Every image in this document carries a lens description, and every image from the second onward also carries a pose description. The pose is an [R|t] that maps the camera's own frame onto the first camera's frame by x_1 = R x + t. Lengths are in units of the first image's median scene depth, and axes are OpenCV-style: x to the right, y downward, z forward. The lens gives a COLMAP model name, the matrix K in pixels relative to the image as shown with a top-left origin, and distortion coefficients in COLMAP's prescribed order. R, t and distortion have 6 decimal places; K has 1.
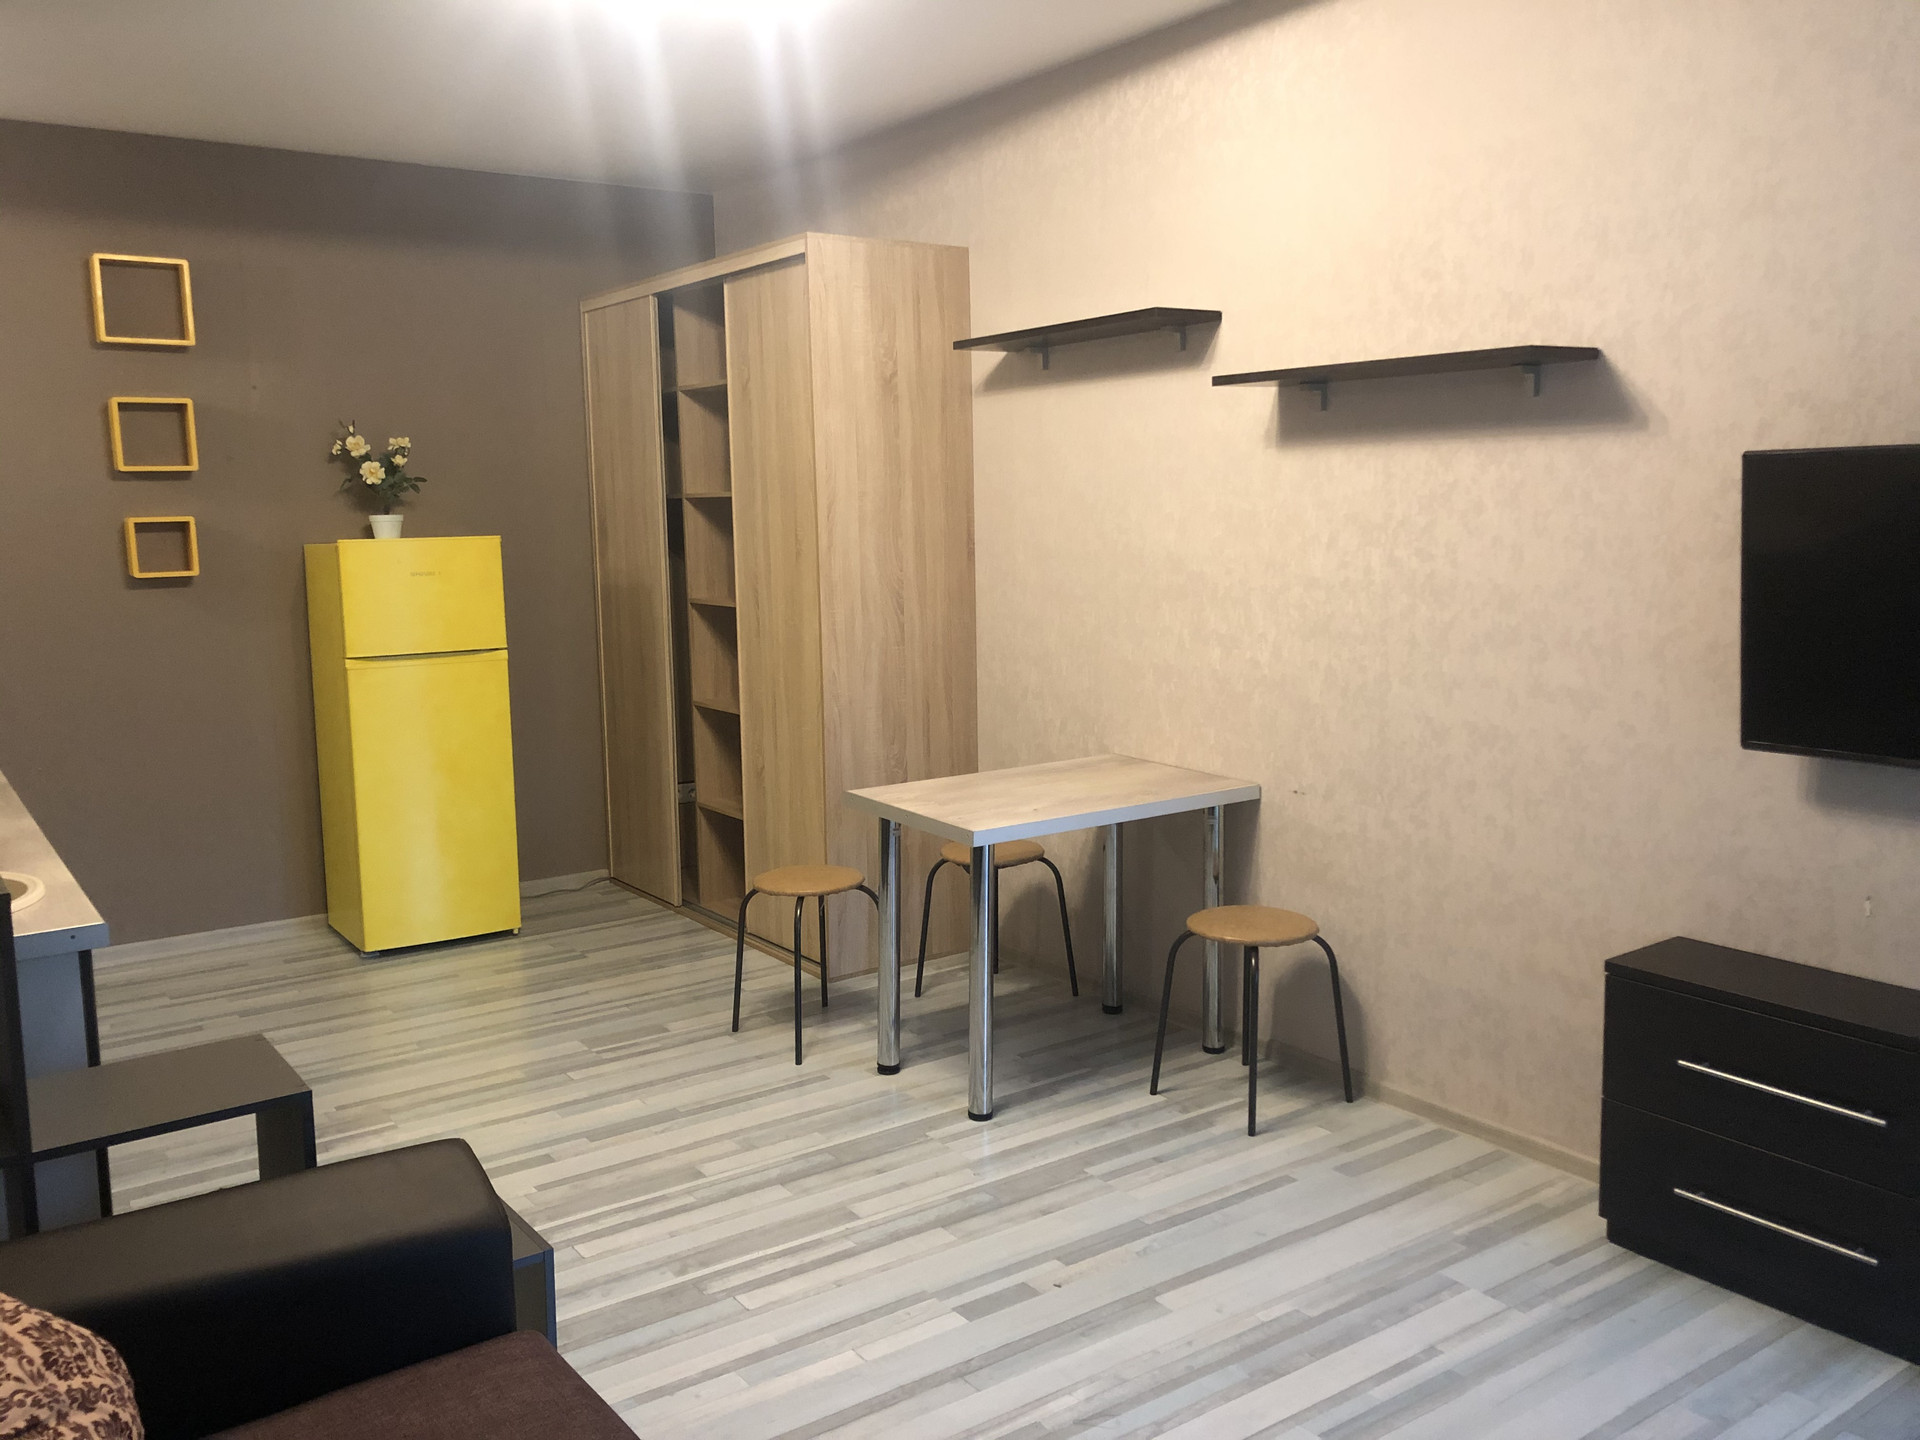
lens RADIAL K [[1581.0, 0, 960.0], [0, 1581.0, 720.0], [0, 0, 1]] dist [0.029134, -0.001110]
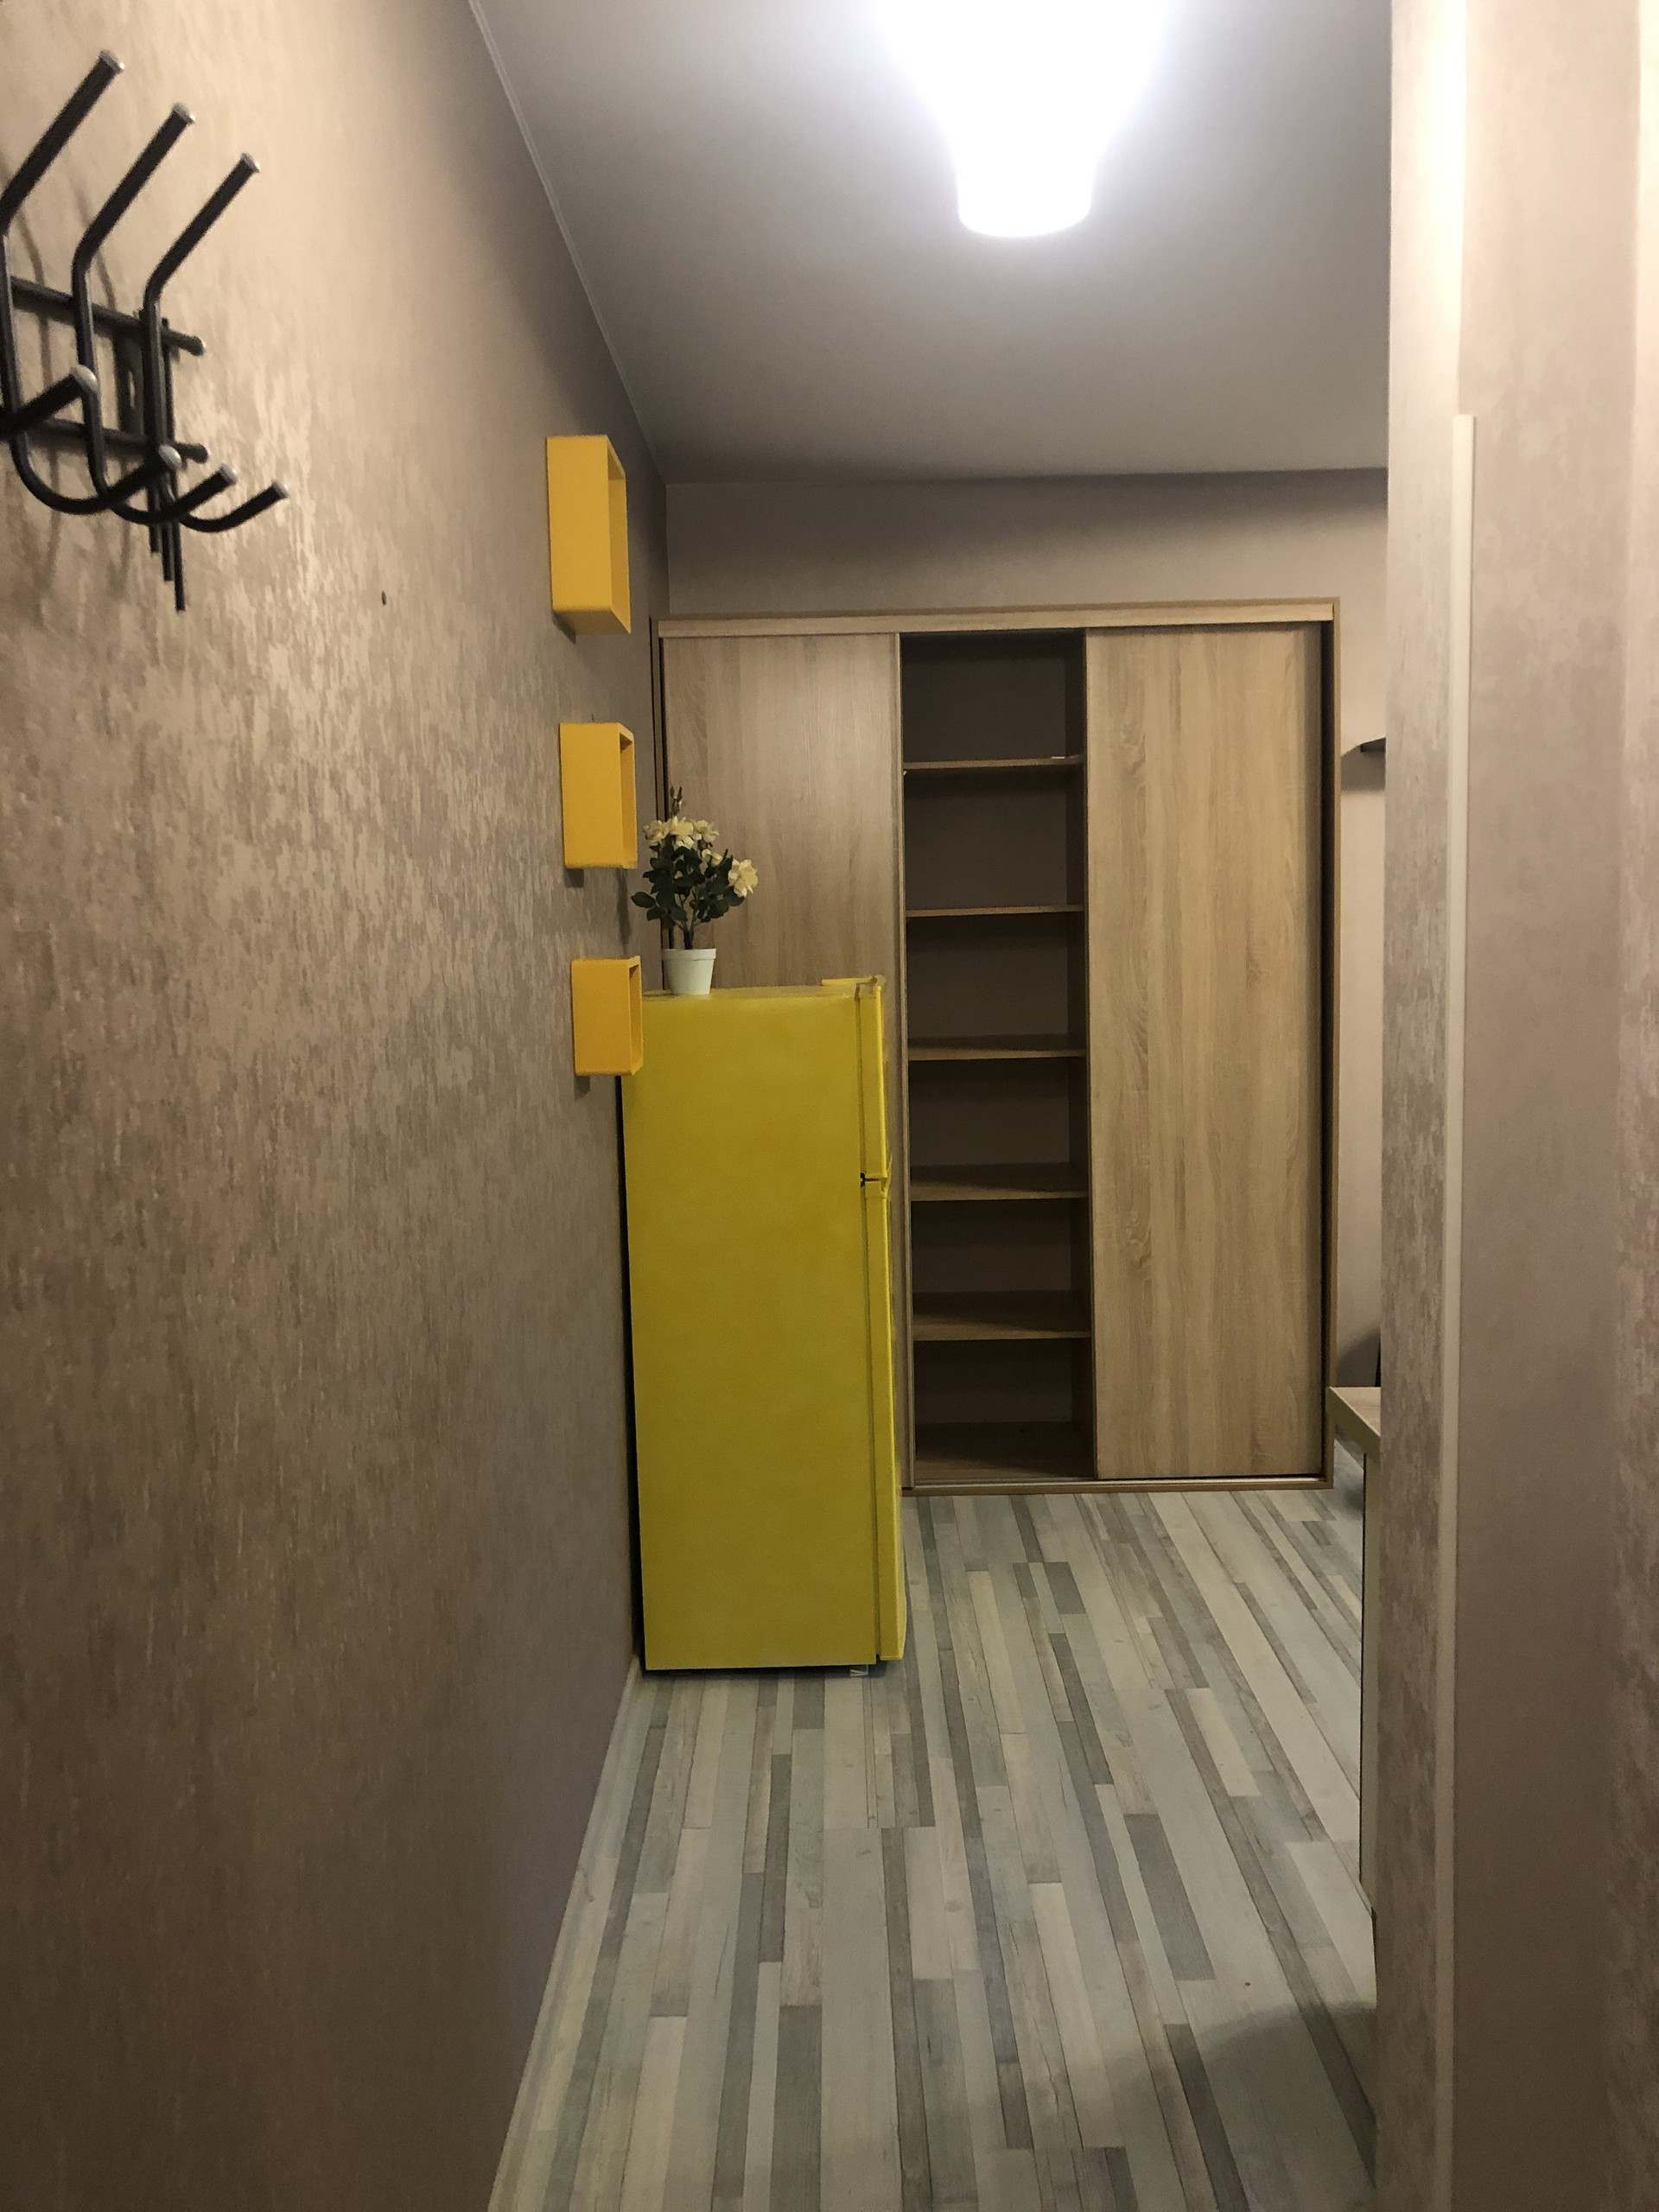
lens RADIAL K [[1821.4, 0, 829.5], [0, 1821.4, 1106.0], [0, 0, 1]] dist [0.029134, -0.001110]
pose [[0.572561, -0.094353, 0.814415, -1.297643], [0.128355, 0.991423, 0.024622, -0.118510], [-0.809753, 0.090436, 0.579760, 0.822208]]
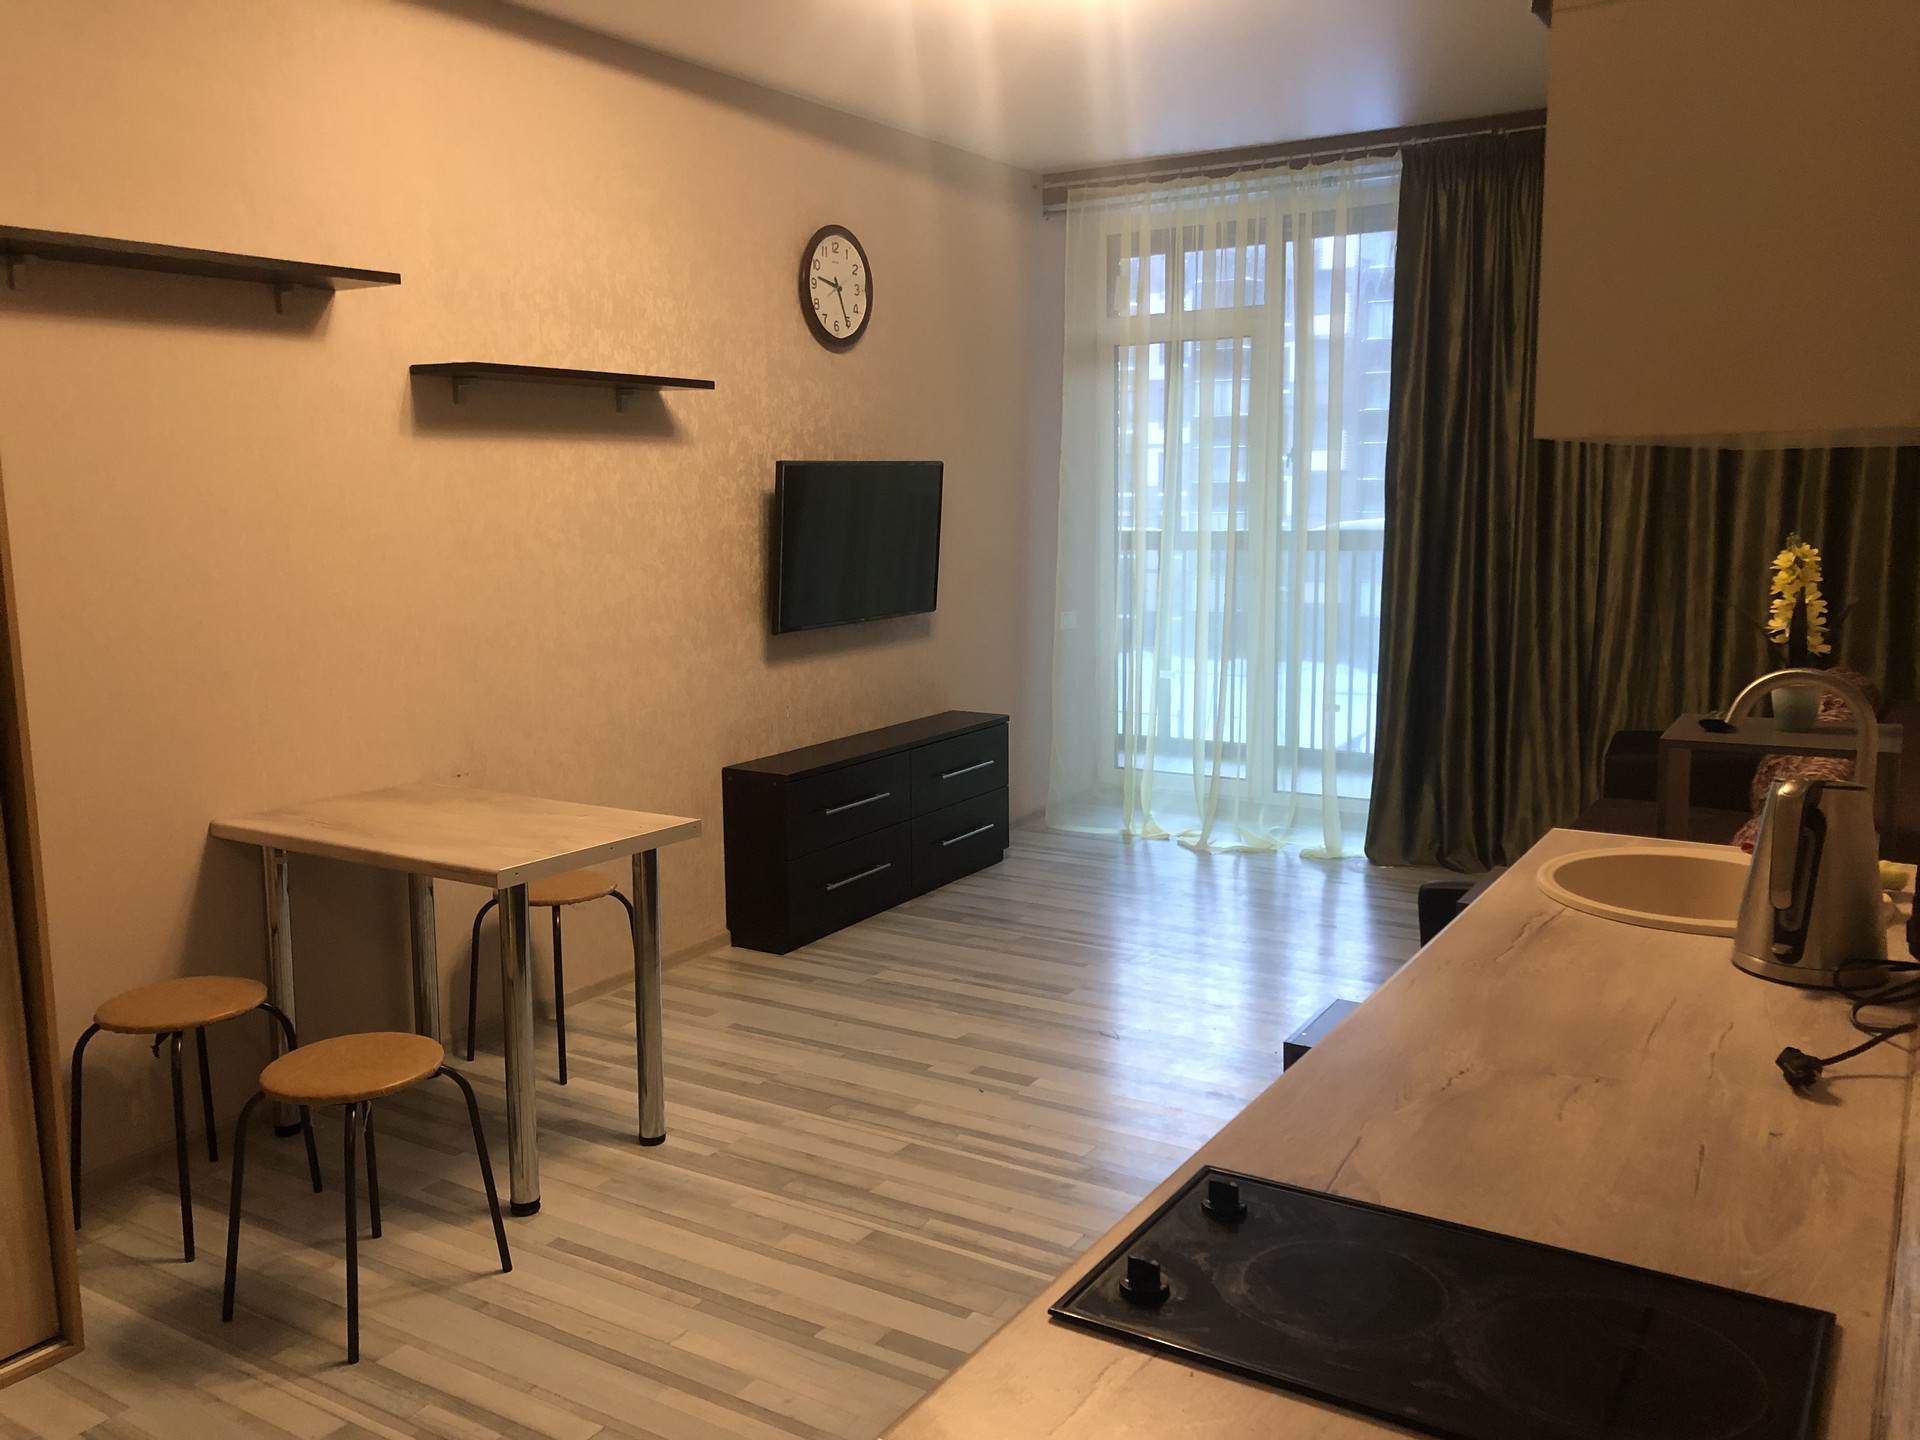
lens RADIAL K [[1581.0, 0, 960.0], [0, 1581.0, 720.0], [0, 0, 1]] dist [0.029134, -0.001110]
pose [[-0.395571, -0.117932, 0.910832, -0.889619], [0.142227, 0.971893, 0.187607, -0.142234], [-0.907356, 0.203756, -0.367679, 1.136226]]
